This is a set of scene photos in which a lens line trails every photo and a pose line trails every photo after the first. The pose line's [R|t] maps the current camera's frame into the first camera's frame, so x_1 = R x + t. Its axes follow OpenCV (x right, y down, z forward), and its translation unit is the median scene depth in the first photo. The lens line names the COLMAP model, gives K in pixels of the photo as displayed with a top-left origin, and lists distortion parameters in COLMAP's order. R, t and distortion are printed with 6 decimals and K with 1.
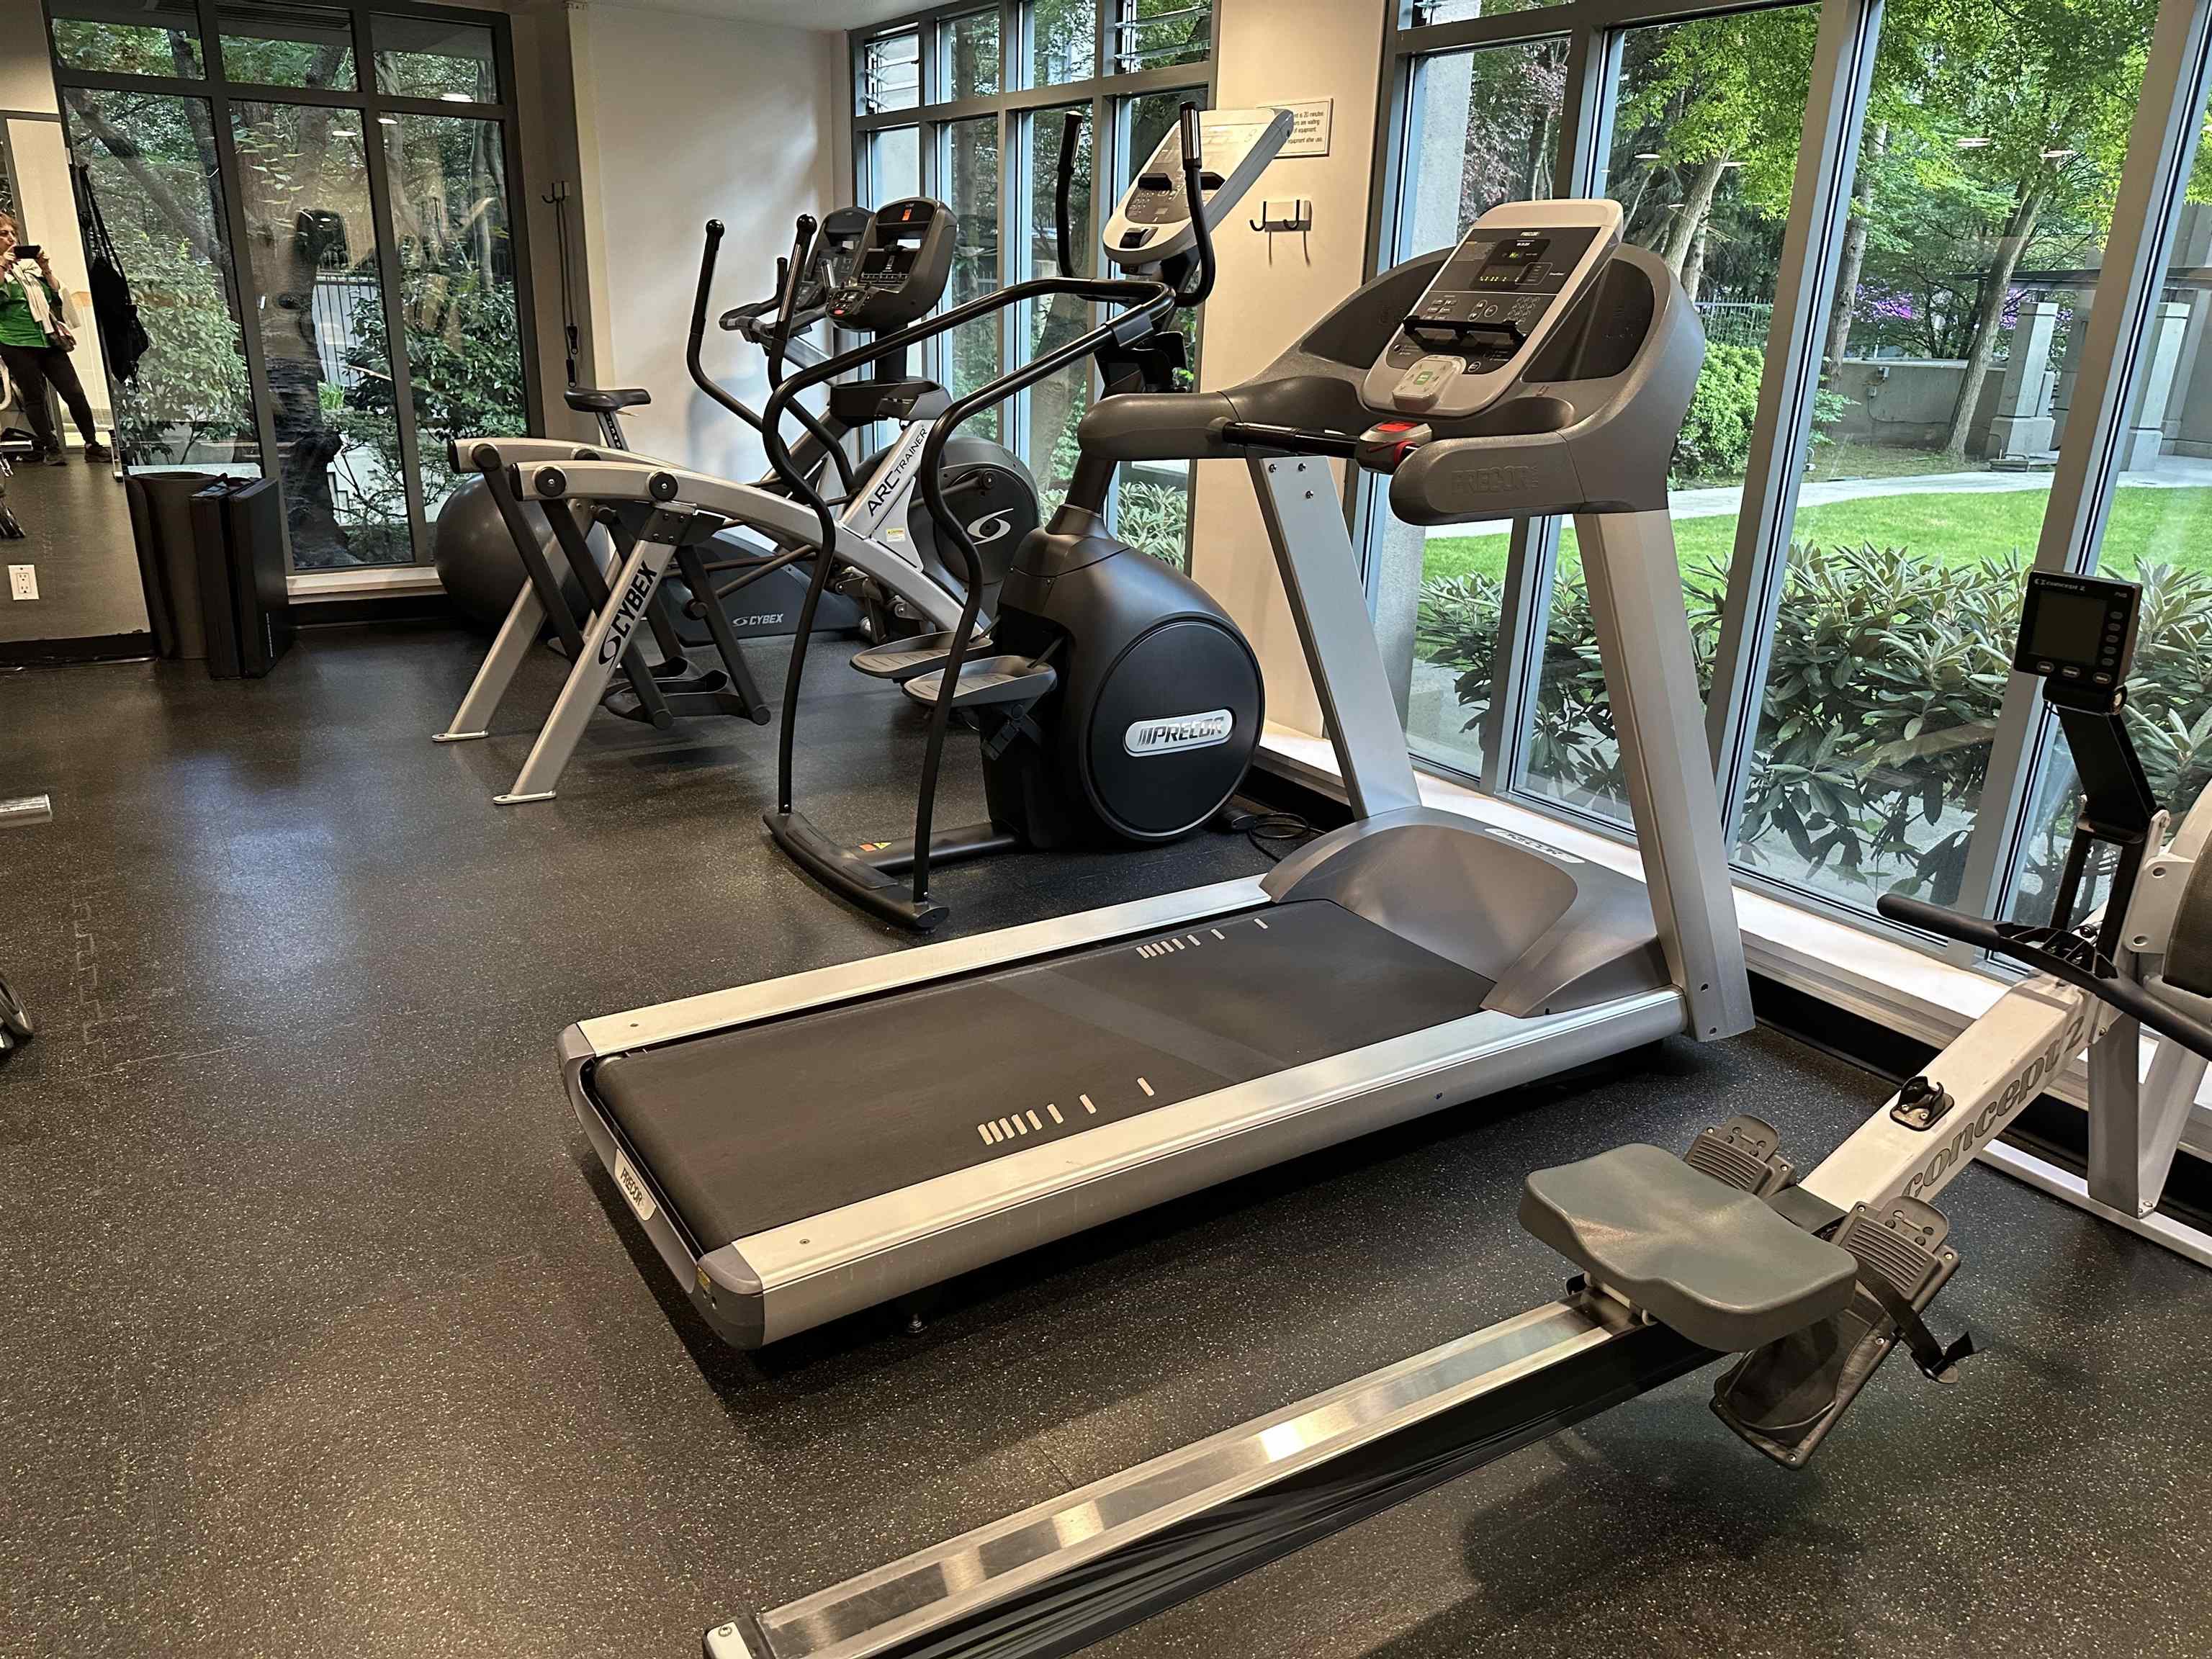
lens RADIAL K [[1545.4, 0, 1106.0], [0, 1545.4, 829.5], [0, 0, 1]] dist [0.002648, -0.004155]
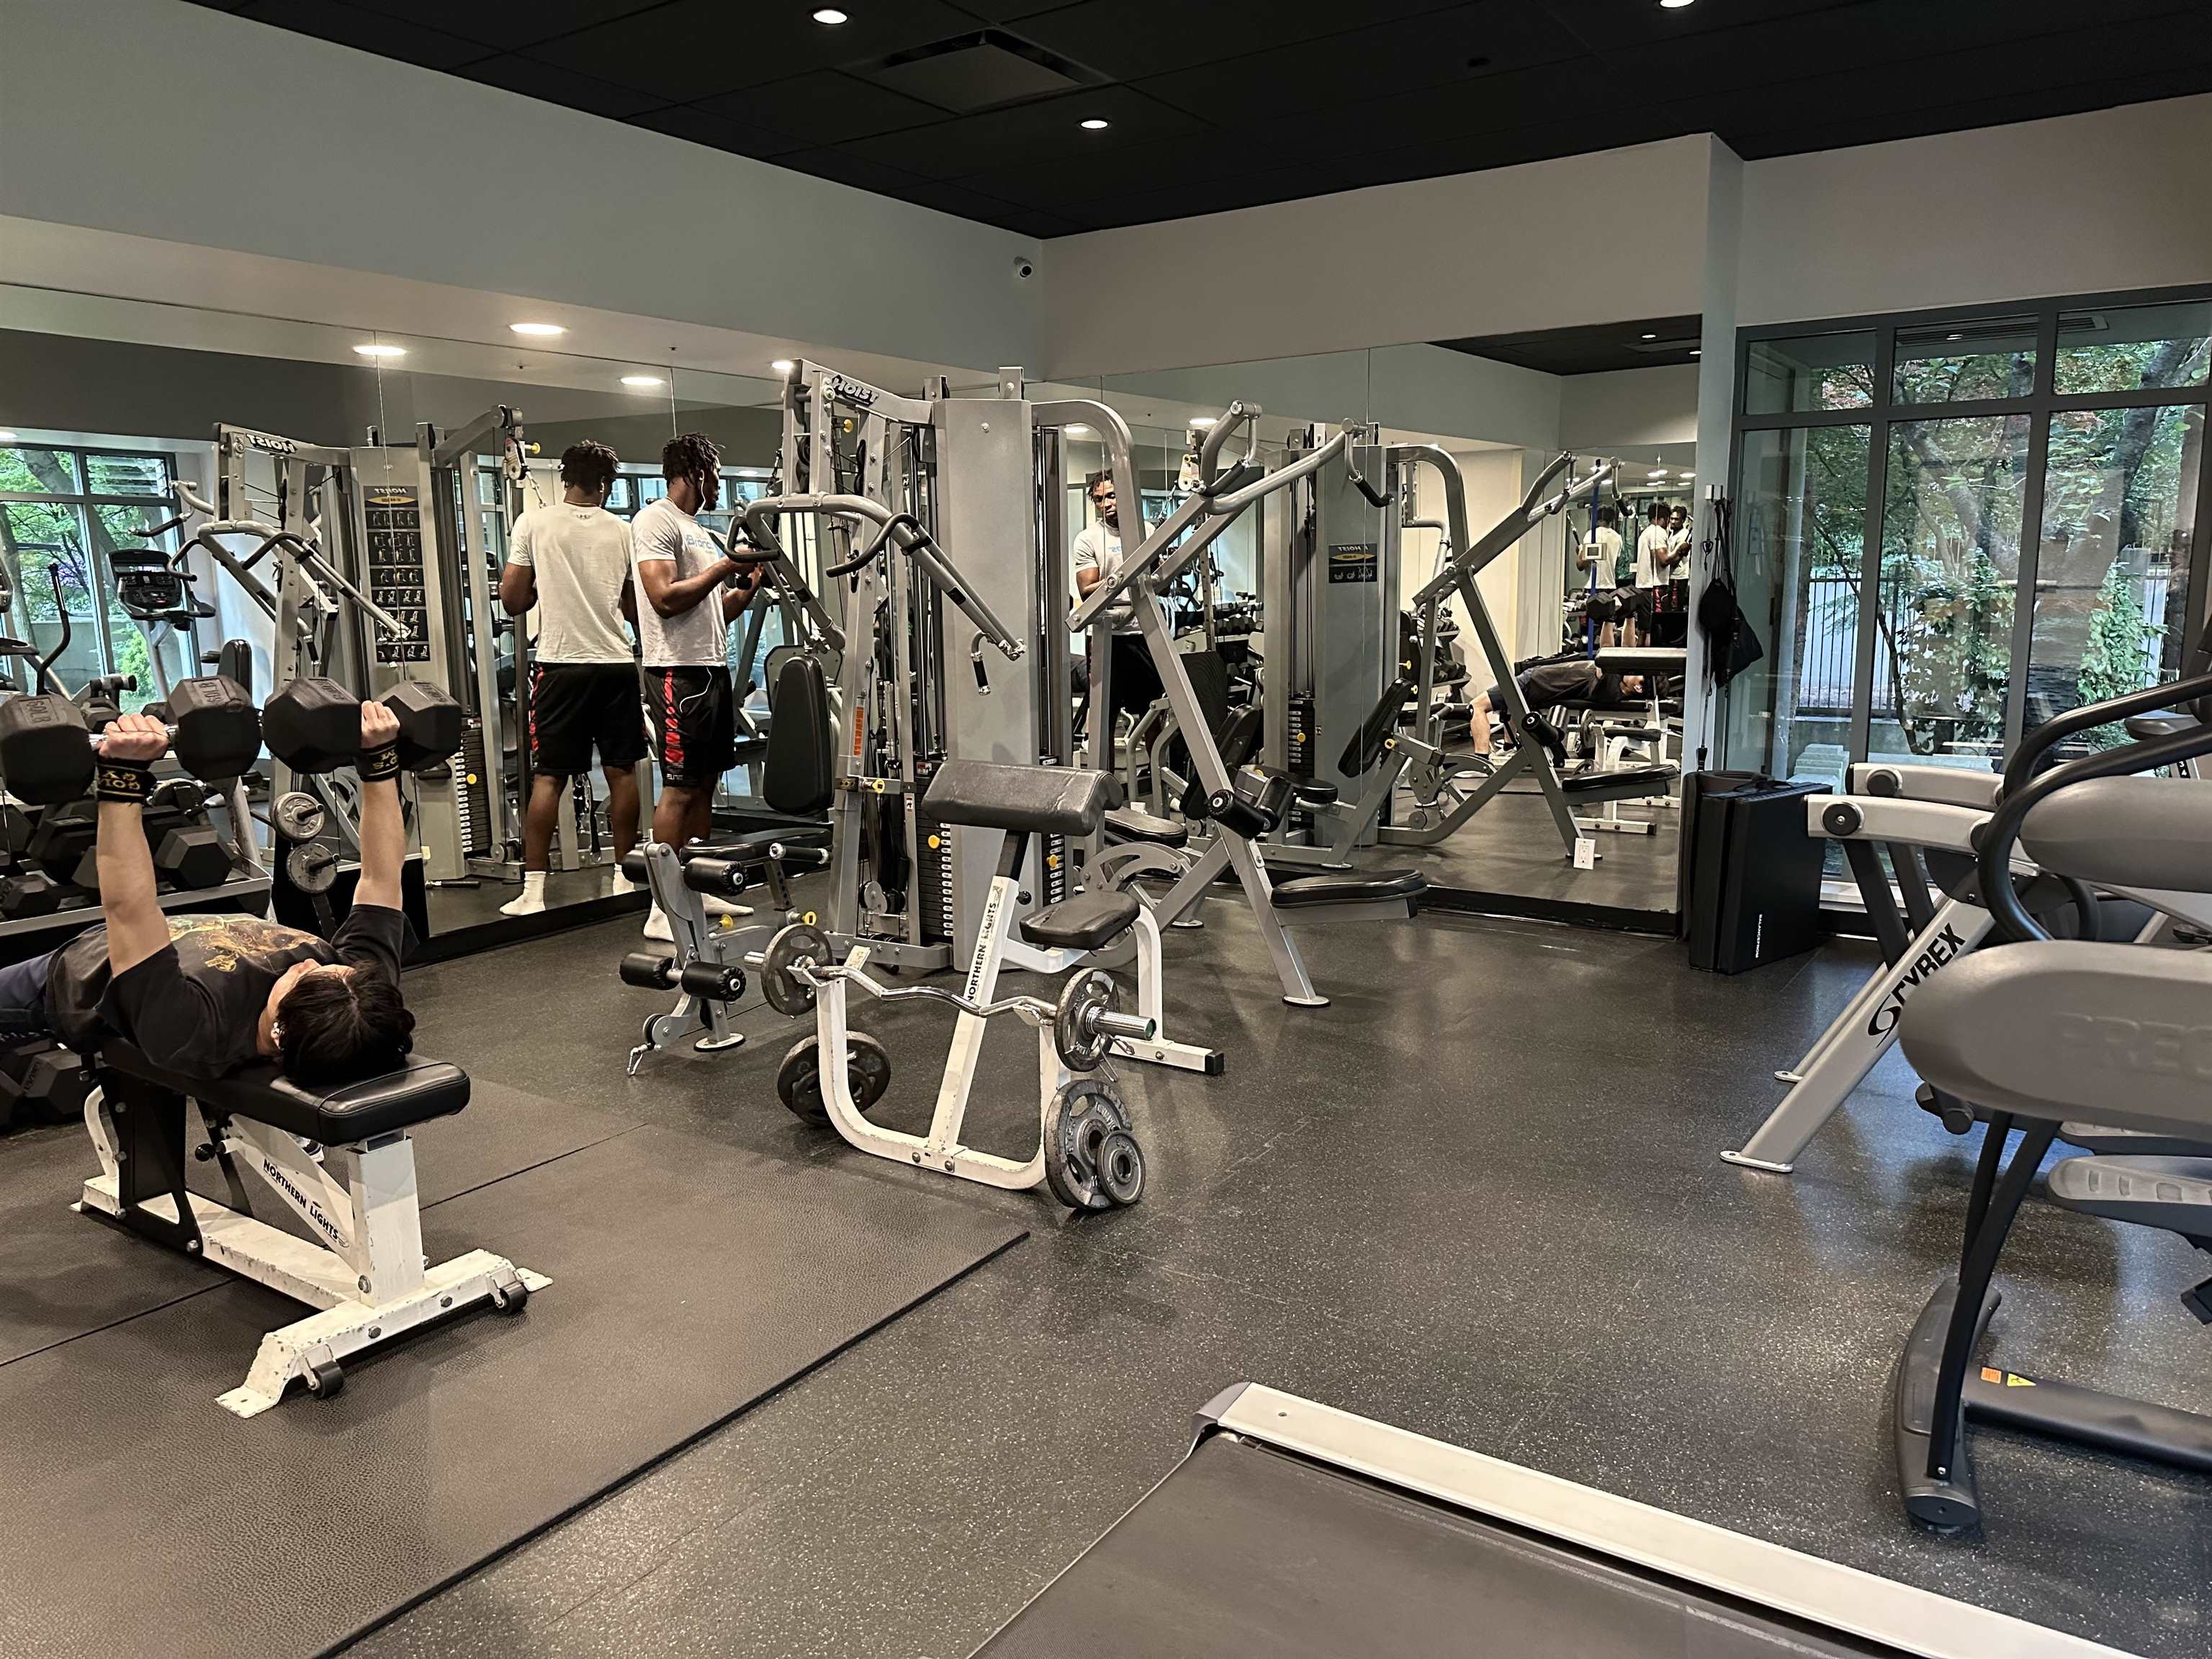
lens RADIAL K [[1545.4, 0, 1106.0], [0, 1545.4, 829.5], [0, 0, 1]] dist [0.002648, -0.004155]
pose [[0.393387, 0.113169, -0.912381, 0.253149], [-0.276548, 0.961000, -0.000039, -0.099247], [0.876794, 0.252332, 0.409342, 0.275010]]
